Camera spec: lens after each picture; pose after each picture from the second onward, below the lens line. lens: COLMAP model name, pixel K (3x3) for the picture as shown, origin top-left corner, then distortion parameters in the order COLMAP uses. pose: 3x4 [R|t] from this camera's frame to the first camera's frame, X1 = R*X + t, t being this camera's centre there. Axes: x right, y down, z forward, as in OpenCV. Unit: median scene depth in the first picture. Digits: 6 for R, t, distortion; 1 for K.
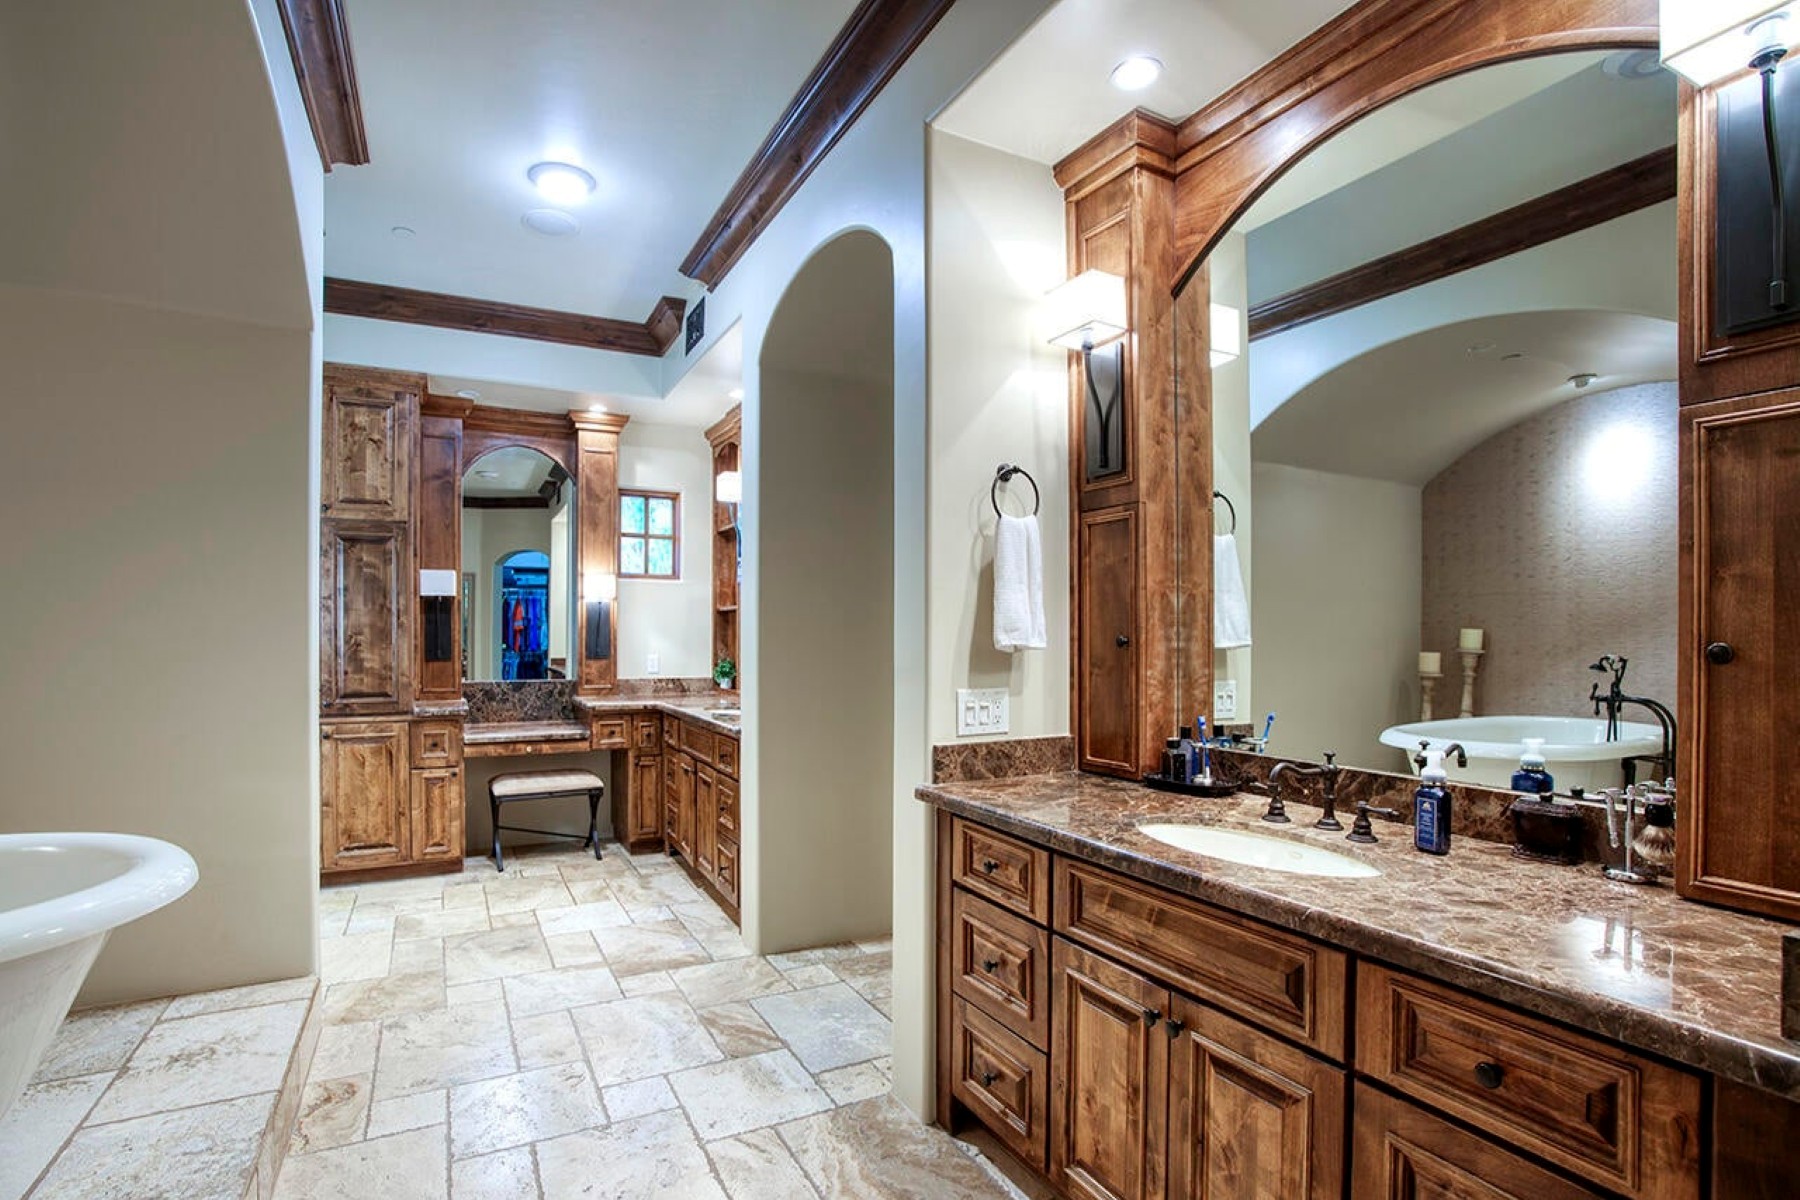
lens RADIAL K [[853.2, 0, 883.8], [0, 853.2, 616.9], [0, 0, 1]] dist [-0.068624, 0.030523]
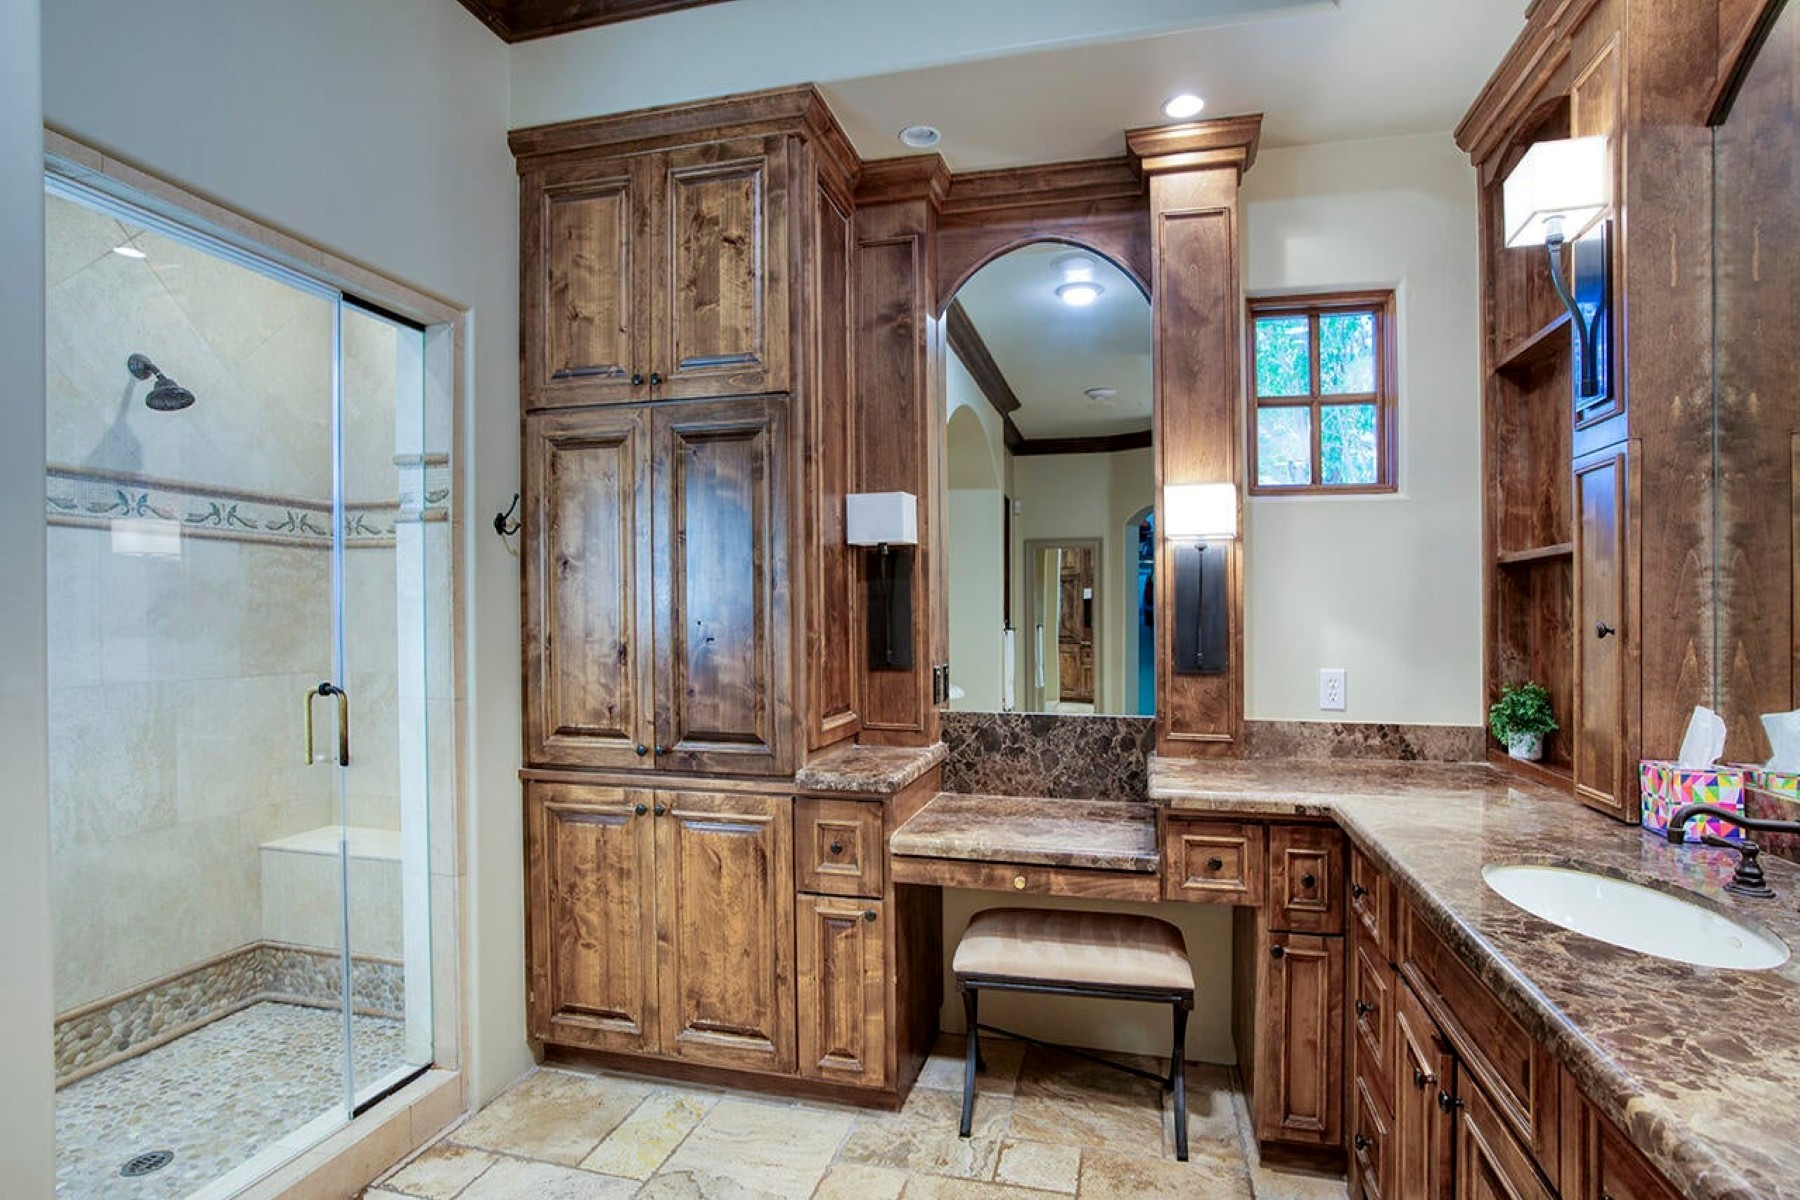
lens RADIAL K [[948.8, 0, 902.3], [0, 948.8, 610.4], [0, 0, 1]] dist [-0.046219, 0.001269]
pose [[0.748284, -0.002394, -0.663374, -0.136008], [0.009016, 0.999938, 0.006561, 0.011563], [0.663317, -0.010890, 0.748259, 0.572573]]
